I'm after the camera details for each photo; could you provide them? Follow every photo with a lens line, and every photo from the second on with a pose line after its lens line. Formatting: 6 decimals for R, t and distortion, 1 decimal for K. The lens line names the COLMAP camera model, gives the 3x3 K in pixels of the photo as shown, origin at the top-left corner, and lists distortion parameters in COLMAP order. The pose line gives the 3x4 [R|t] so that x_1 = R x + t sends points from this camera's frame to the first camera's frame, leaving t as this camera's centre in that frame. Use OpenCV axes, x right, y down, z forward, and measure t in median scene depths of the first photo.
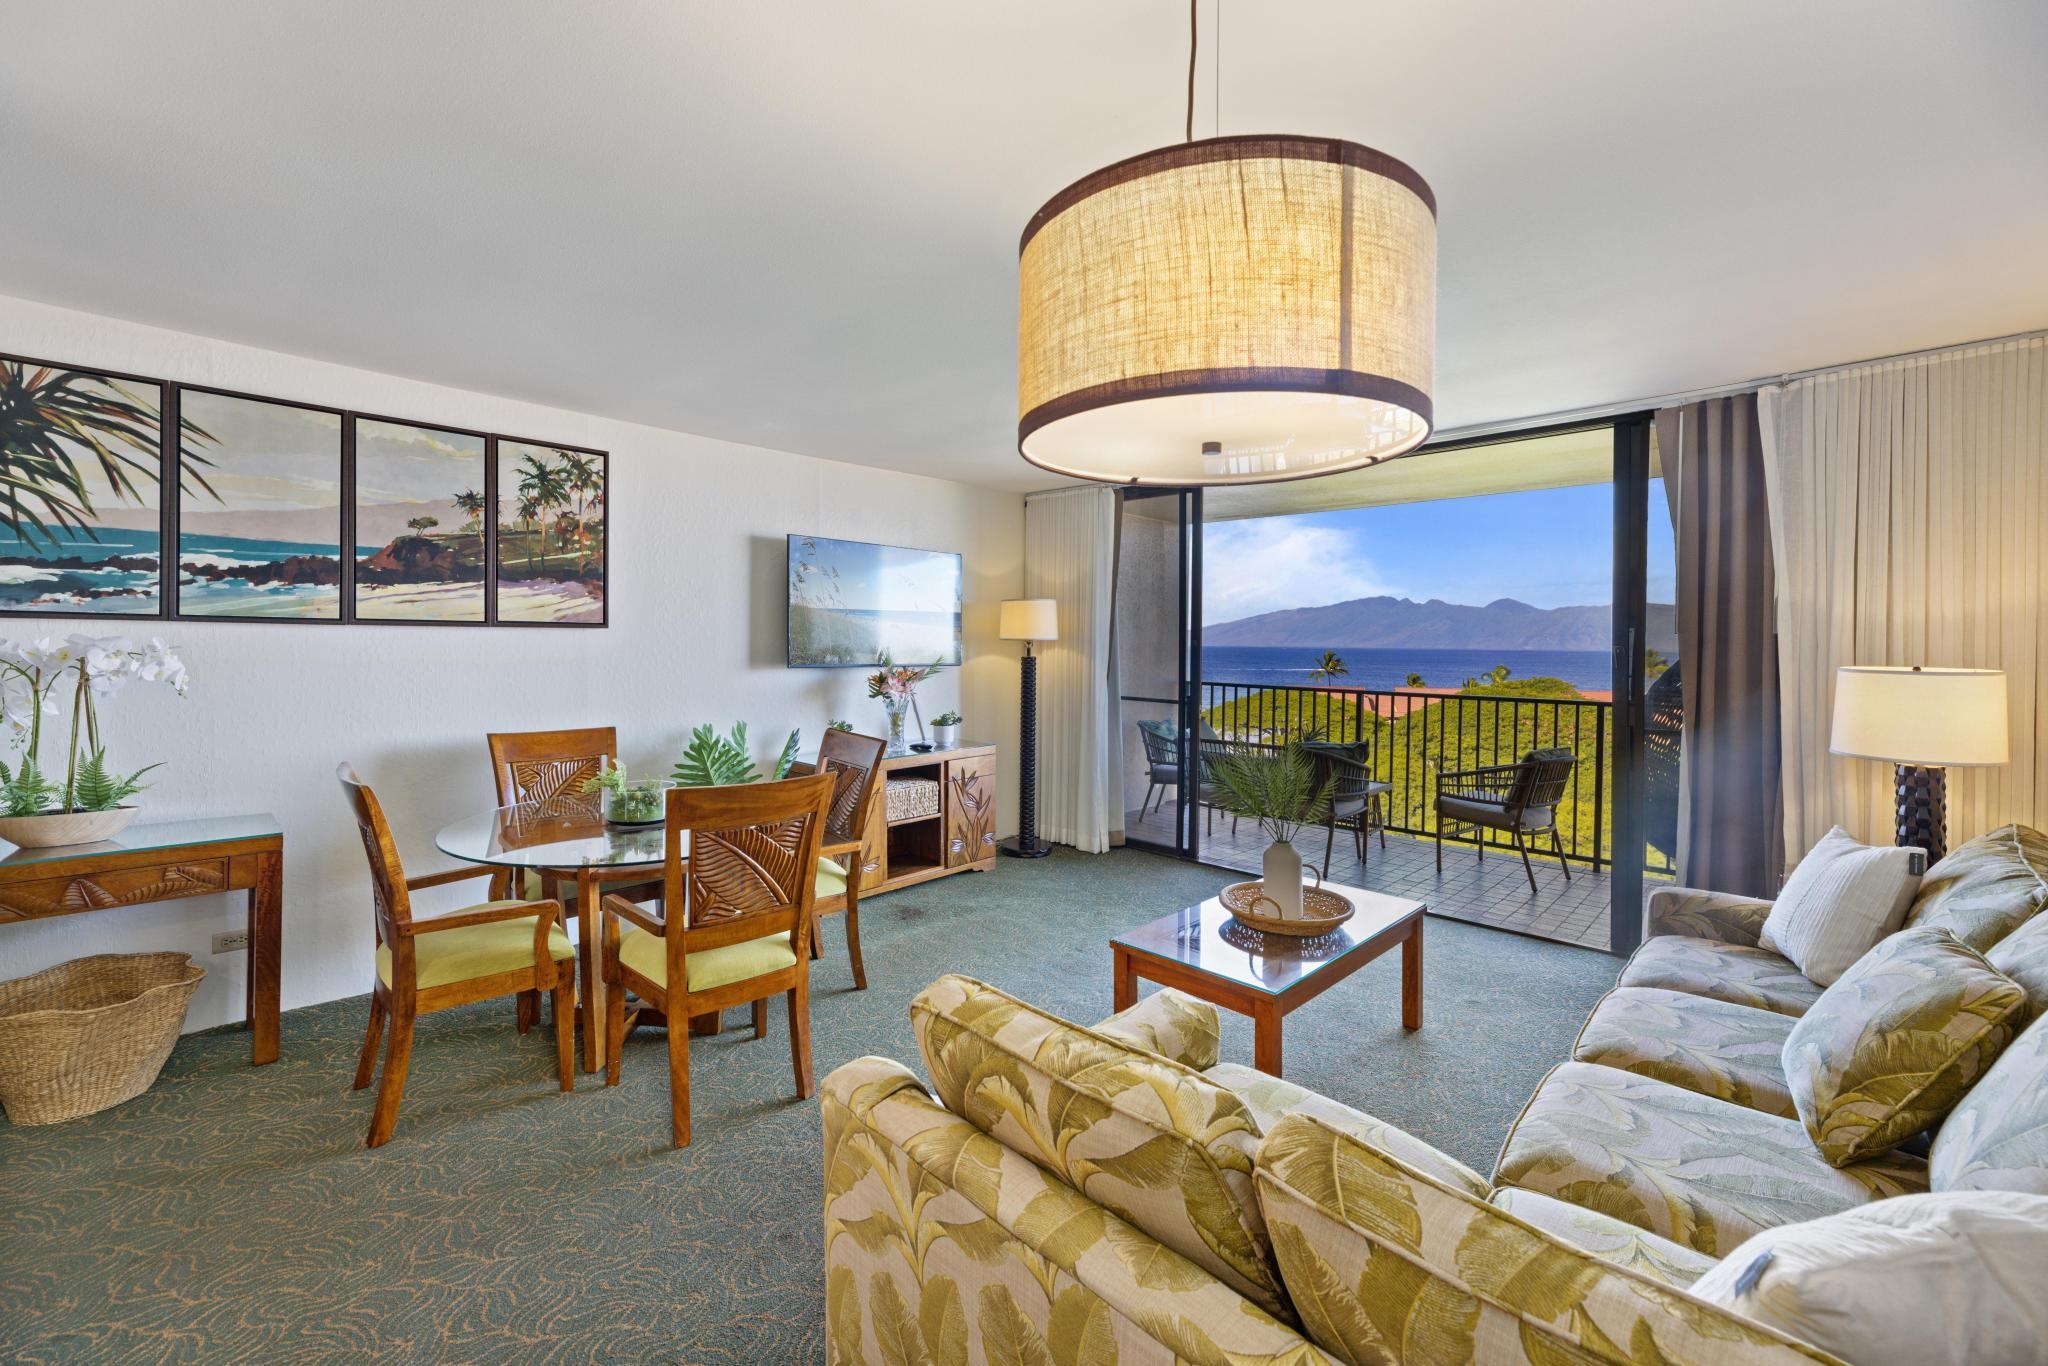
lens RADIAL K [[817.0, 0, 1014.1], [0, 817.0, 655.4], [0, 0, 1]] dist [0.001641, -0.000361]
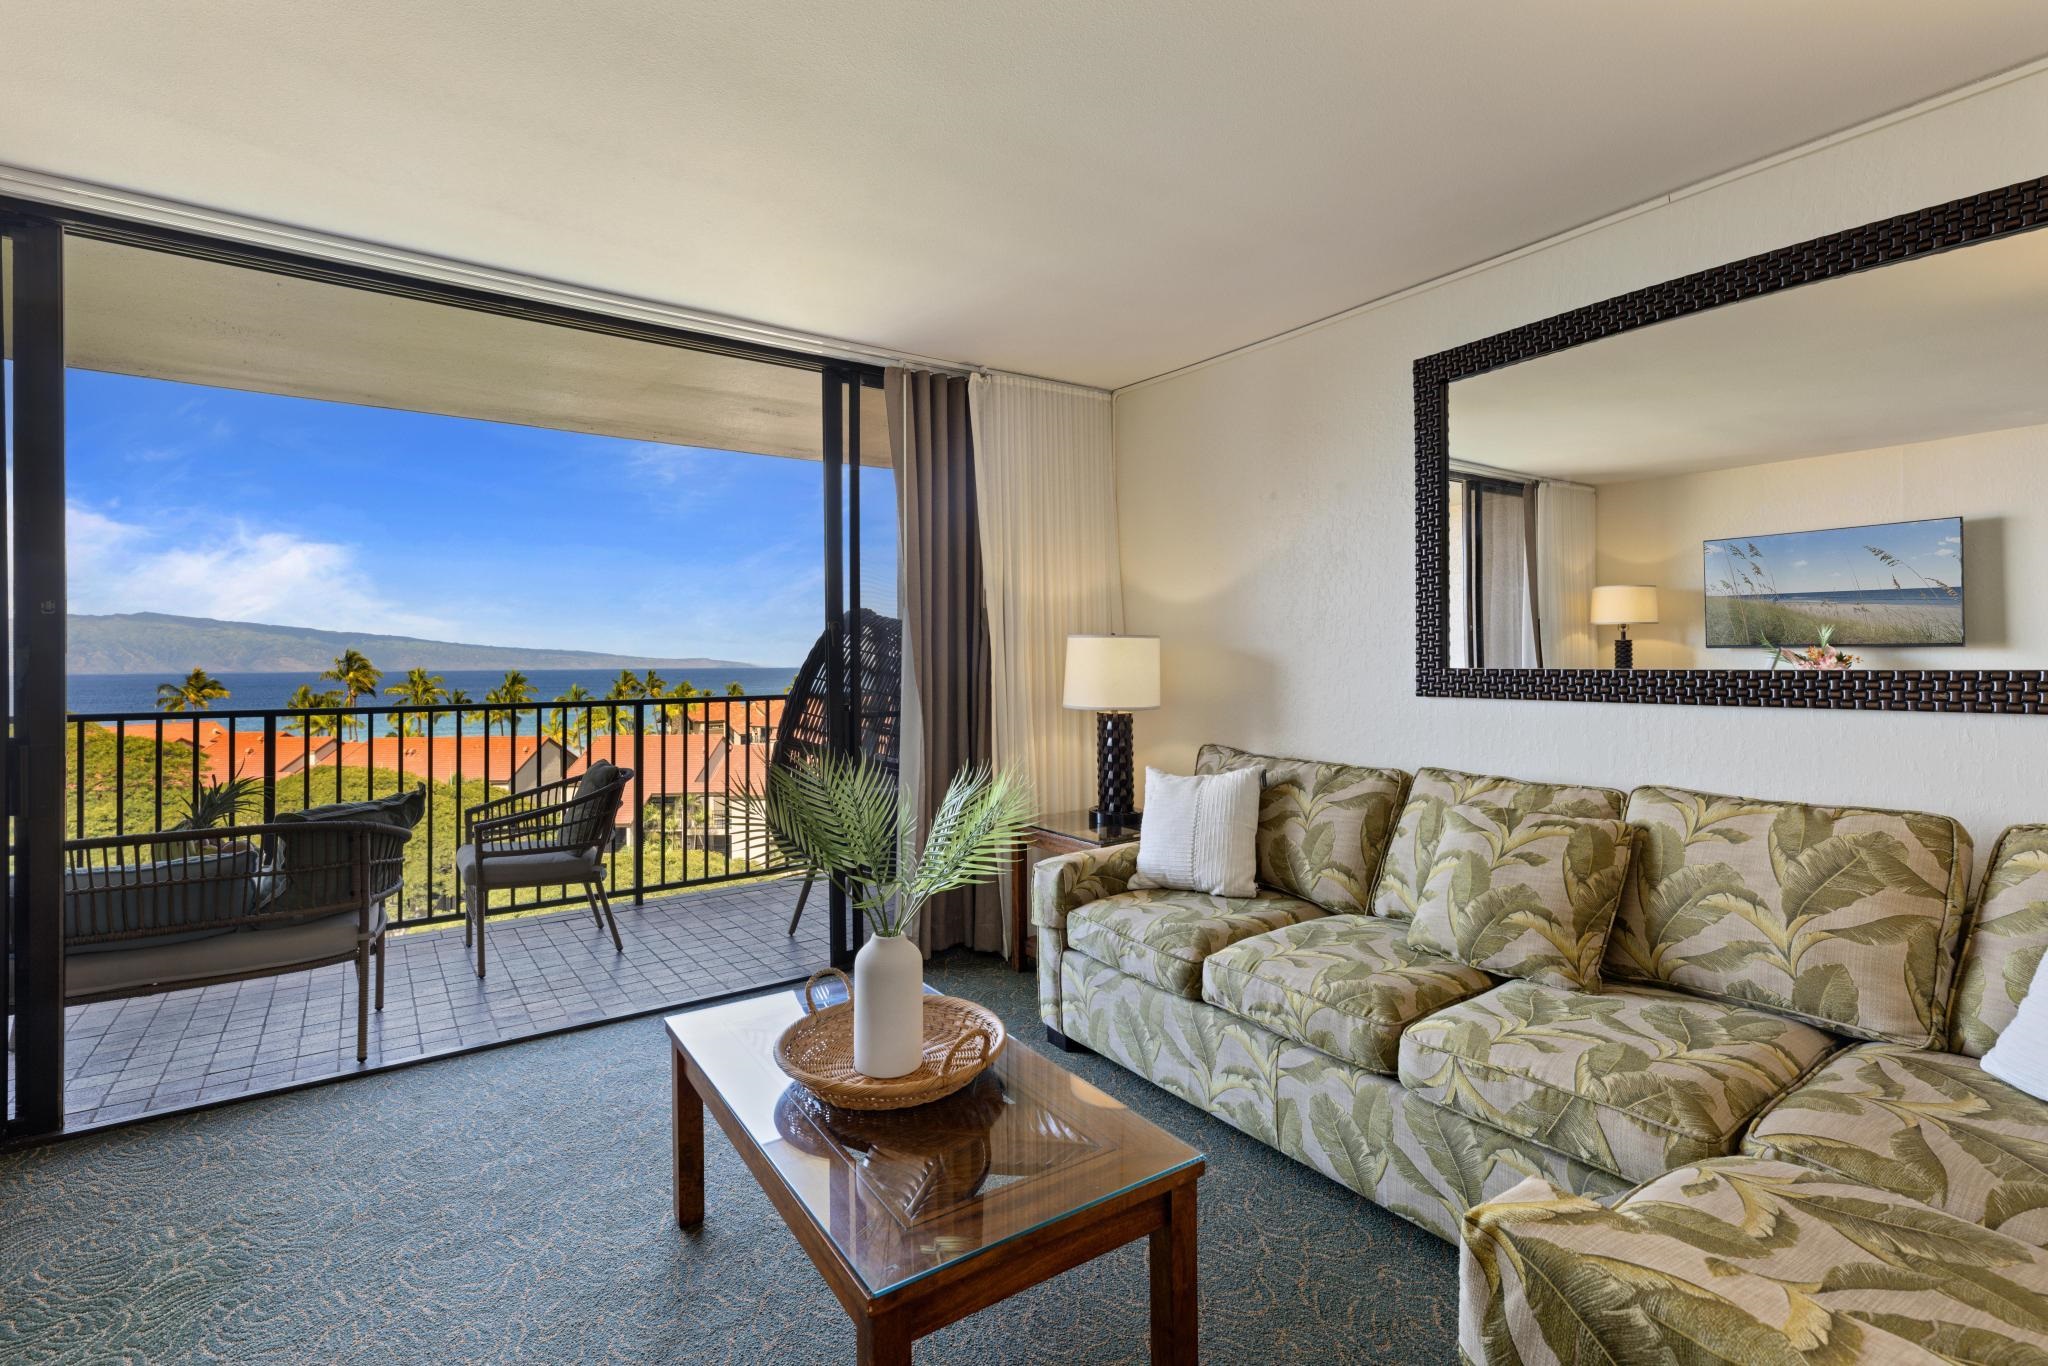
lens RADIAL K [[928.1, 0, 1017.3], [0, 928.1, 669.2], [0, 0, 1]] dist [-0.000769, -0.000292]
pose [[0.160131, -0.015137, 0.986980, -0.261873], [0.024153, 0.999643, 0.011413, 0.038931], [-0.986800, 0.022011, 0.160439, 0.770110]]
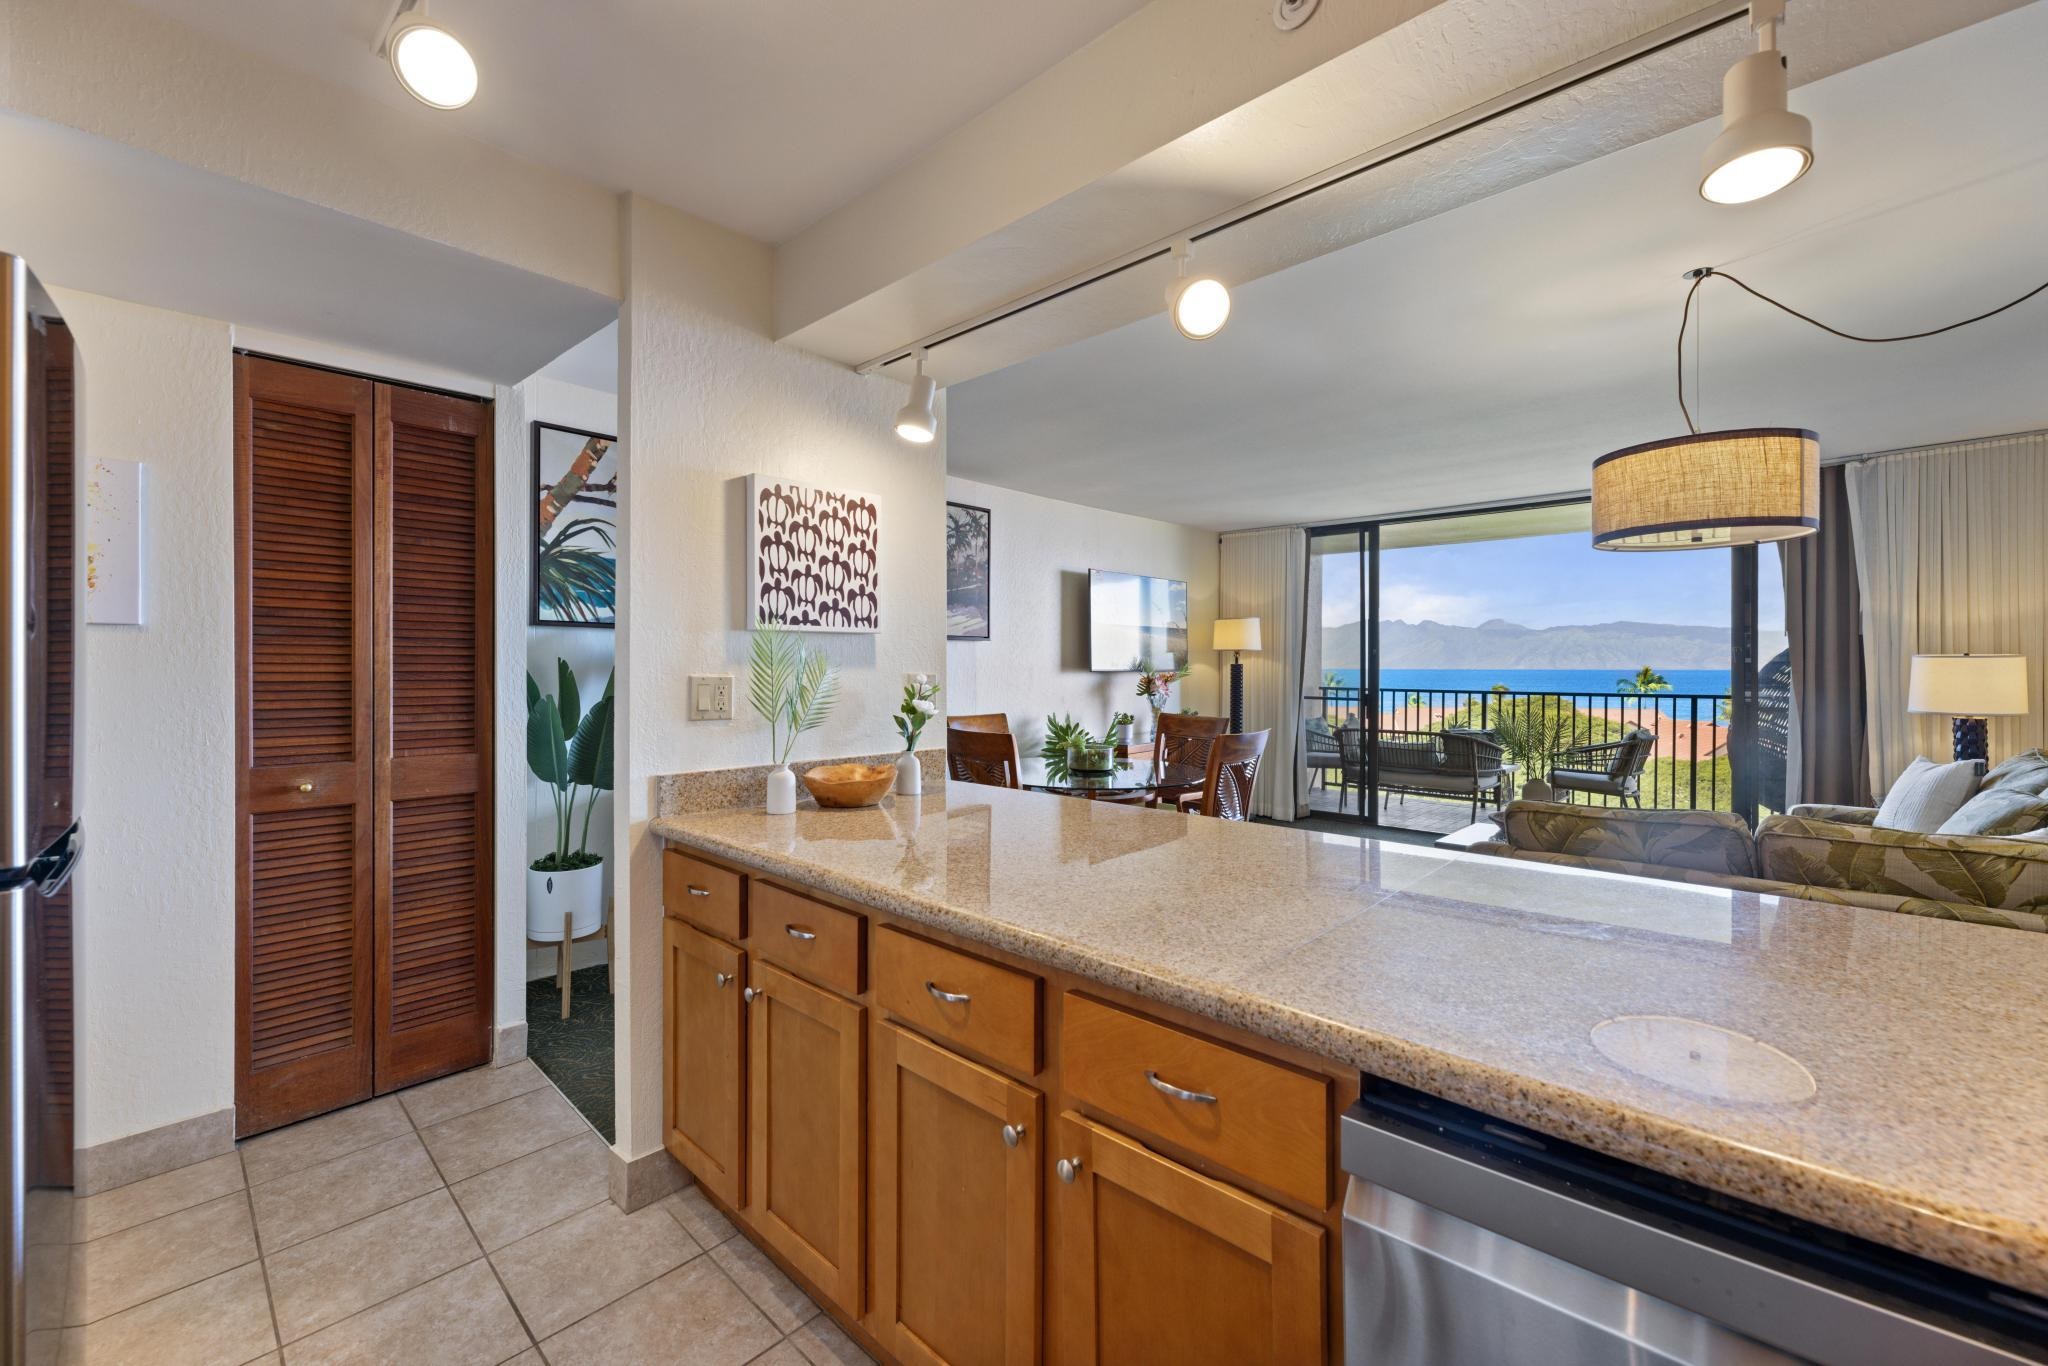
lens RADIAL K [[822.8, 0, 1014.4], [0, 822.8, 674.8], [0, 0, 1]] dist [0.000016, 0.000142]
pose [[0.999864, -0.009584, 0.013430, -0.587160], [0.009673, 0.999932, -0.006534, 0.039418], [-0.013366, 0.006663, 0.999888, -0.432113]]
